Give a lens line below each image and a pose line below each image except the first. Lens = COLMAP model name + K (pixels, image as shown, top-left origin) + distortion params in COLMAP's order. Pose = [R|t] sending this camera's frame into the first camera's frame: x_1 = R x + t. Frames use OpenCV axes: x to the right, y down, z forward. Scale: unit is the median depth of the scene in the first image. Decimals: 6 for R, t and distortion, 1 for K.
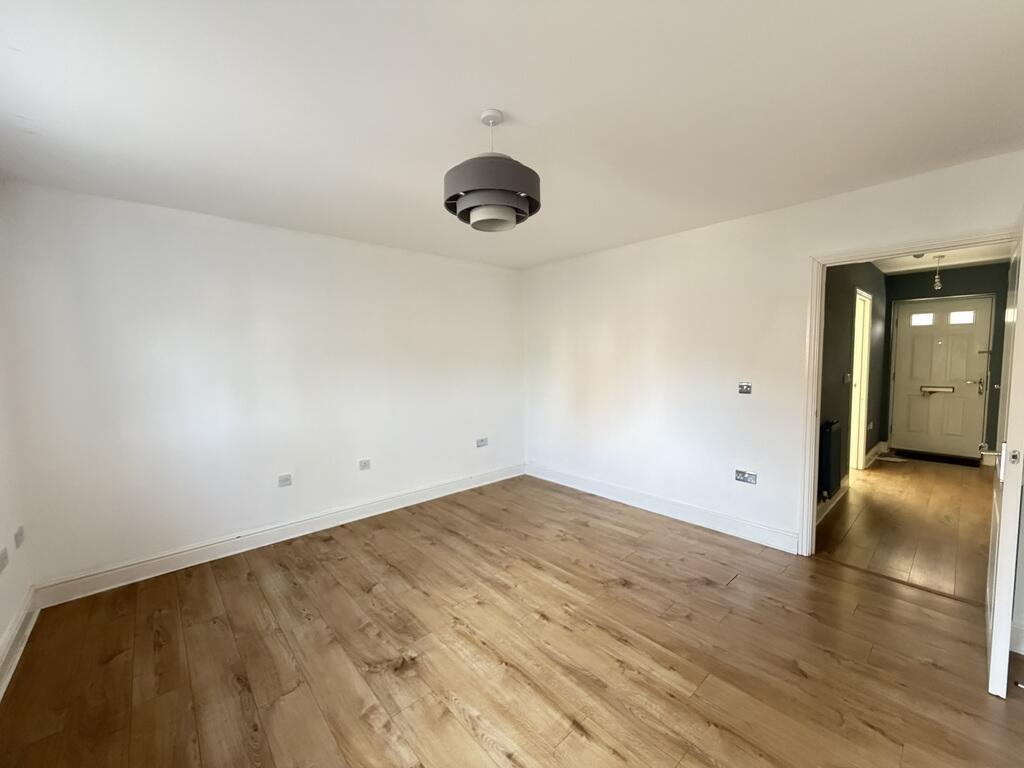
lens RADIAL K [[408.6, 0, 511.6], [0, 408.6, 384.2], [0, 0, 1]] dist [0.000915, 0.000122]
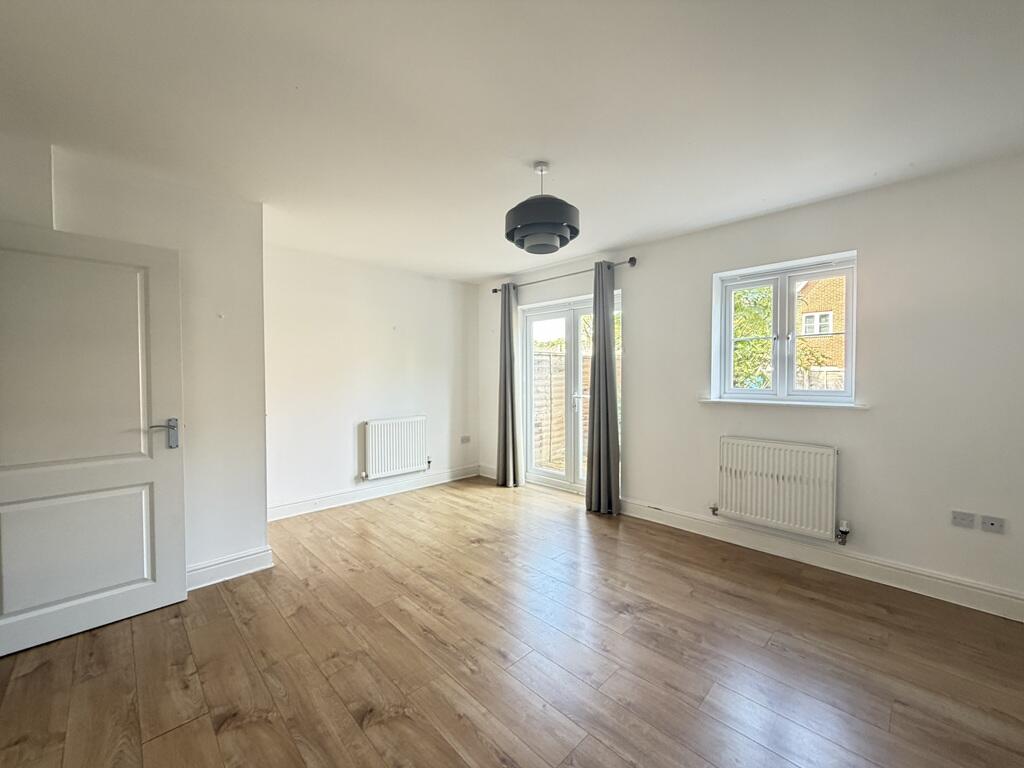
lens RADIAL K [[408.6, 0, 511.5], [0, 408.6, 383.3], [0, 0, 1]] dist [0.000915, 0.000122]
pose [[-0.998815, 0.017358, -0.045478, 0.098934], [0.012861, 0.995165, 0.097369, -0.076125], [0.046948, 0.096669, -0.994209, 1.927448]]
